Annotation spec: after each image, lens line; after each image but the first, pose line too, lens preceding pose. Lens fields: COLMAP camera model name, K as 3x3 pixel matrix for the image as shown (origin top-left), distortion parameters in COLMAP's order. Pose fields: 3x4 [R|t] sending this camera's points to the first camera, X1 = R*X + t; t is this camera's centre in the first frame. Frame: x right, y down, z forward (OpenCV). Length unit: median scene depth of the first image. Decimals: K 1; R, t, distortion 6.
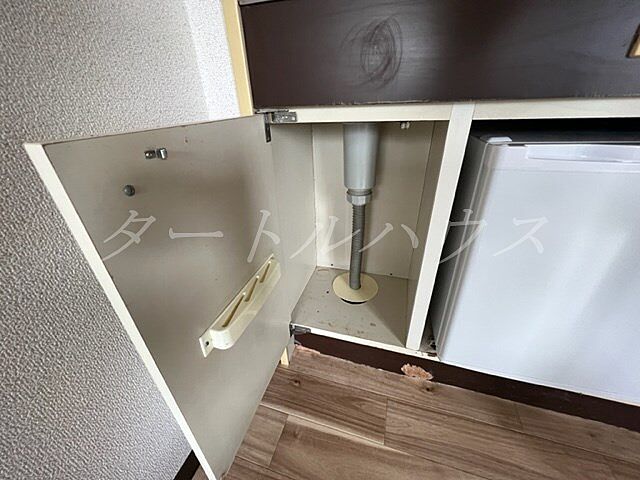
lens RADIAL K [[256.6, 0, 318.0], [0, 256.6, 241.1], [0, 0, 1]] dist [0.001720, -0.000322]
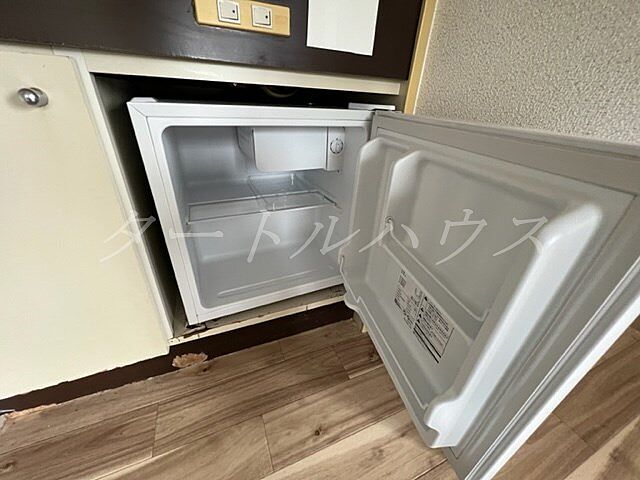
lens RADIAL K [[256.6, 0, 319.5], [0, 256.6, 240.2], [0, 0, 1]] dist [0.001720, -0.000322]
pose [[0.762315, -0.248498, 0.597599, 0.327984], [0.244215, 0.965538, 0.089969, 0.127073], [-0.599362, 0.077358, 0.796732, -0.094063]]
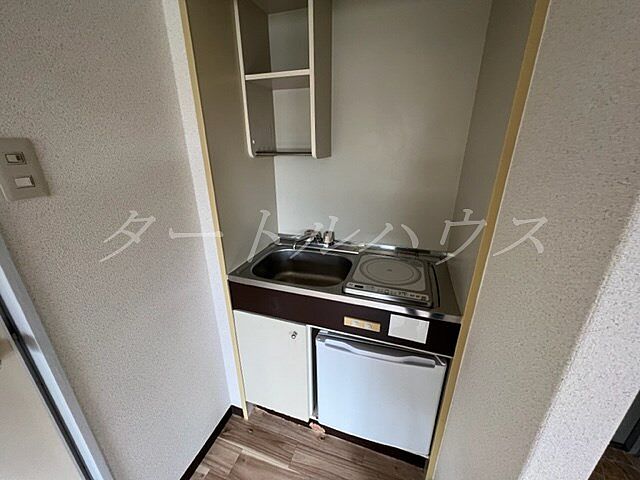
lens RADIAL K [[256.6, 0, 321.6], [0, 256.6, 239.9], [0, 0, 1]] dist [0.001720, -0.000322]
pose [[0.999140, 0.035137, -0.022010, 0.457664], [-0.037946, 0.988859, -0.143936, -0.598884], [0.016708, 0.144648, 0.989342, -1.090207]]
